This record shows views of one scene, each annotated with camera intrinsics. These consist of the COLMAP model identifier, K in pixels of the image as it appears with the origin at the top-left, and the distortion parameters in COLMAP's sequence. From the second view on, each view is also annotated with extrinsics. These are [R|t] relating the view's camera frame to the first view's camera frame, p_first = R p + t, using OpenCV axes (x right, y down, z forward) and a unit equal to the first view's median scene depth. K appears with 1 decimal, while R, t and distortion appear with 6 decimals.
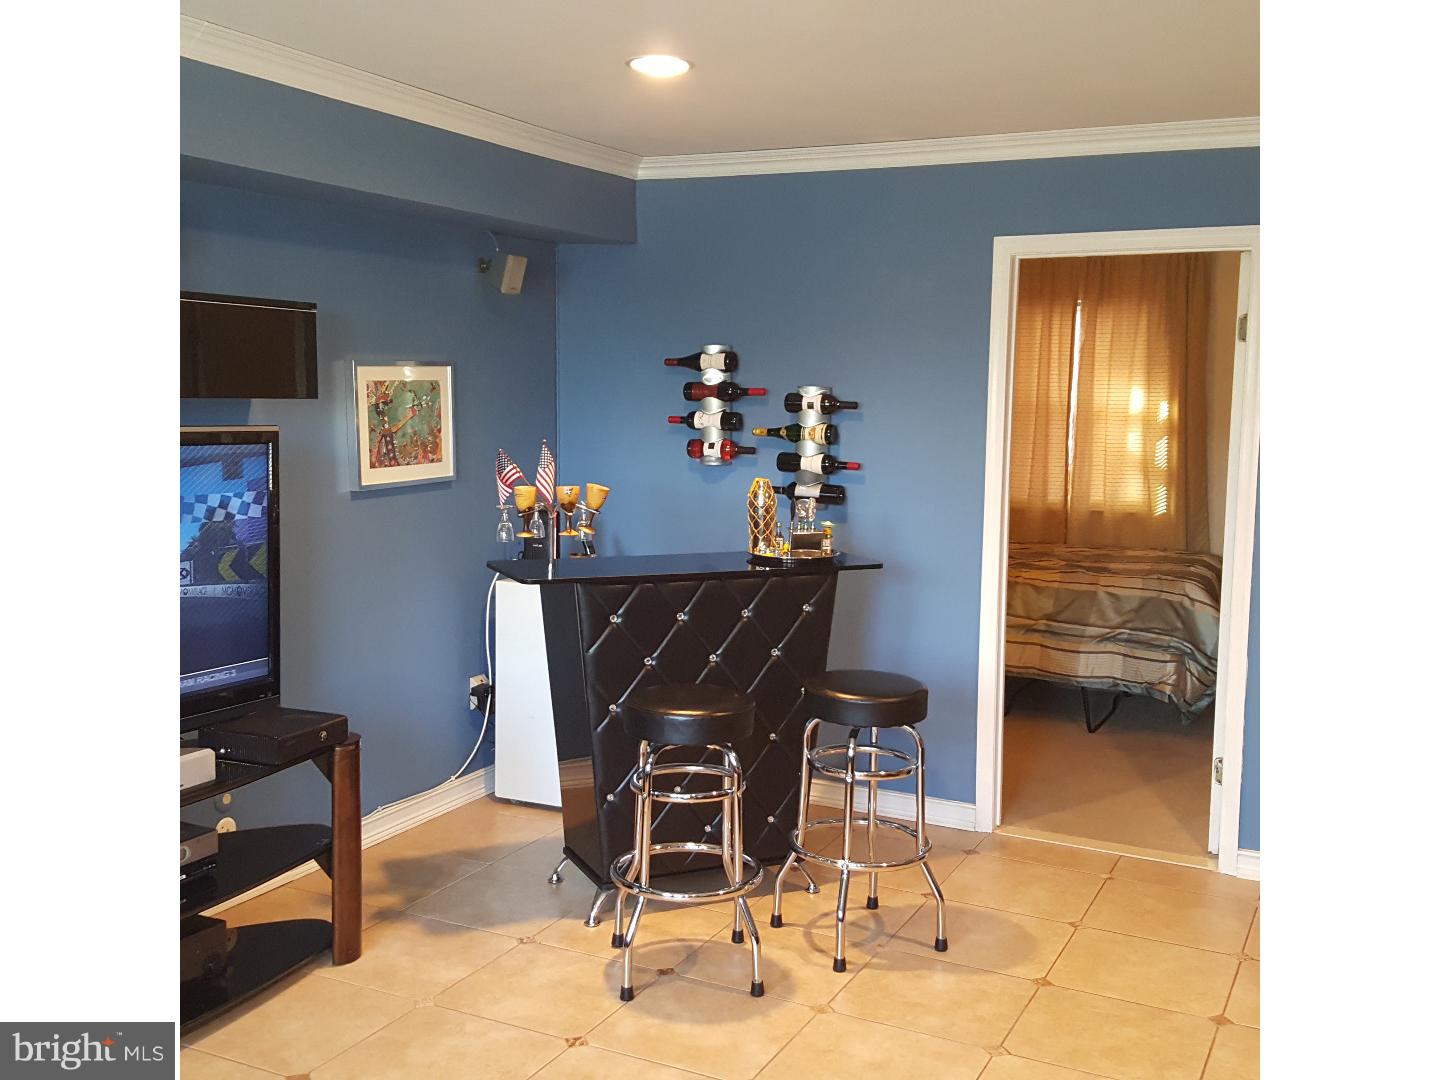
lens RADIAL K [[1355.1, 0, 720.0], [0, 1355.1, 544.8], [0, 0, 1]] dist [0.065622, 0.000000]
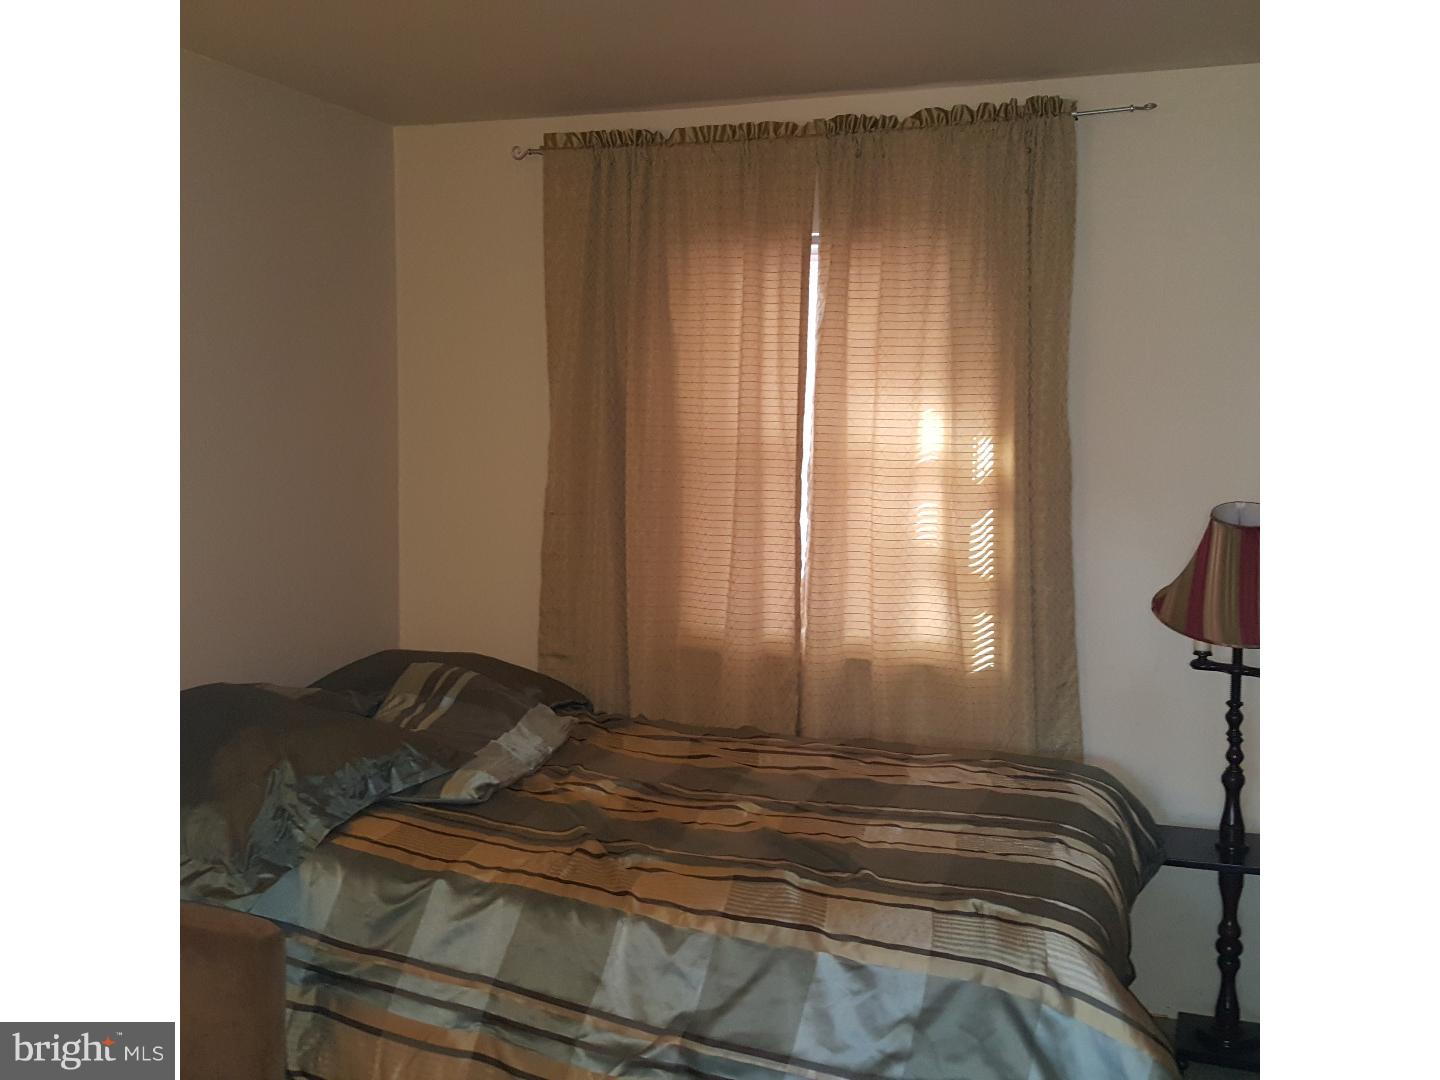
lens RADIAL K [[1355.1, 0, 719.5], [0, 1355.1, 534.7], [0, 0, 1]] dist [0.065622, 0.000000]
pose [[0.993431, -0.006094, 0.114273, 0.174617], [0.009511, 0.999523, -0.029380, -0.056930], [-0.114040, 0.030274, 0.993015, 0.528142]]
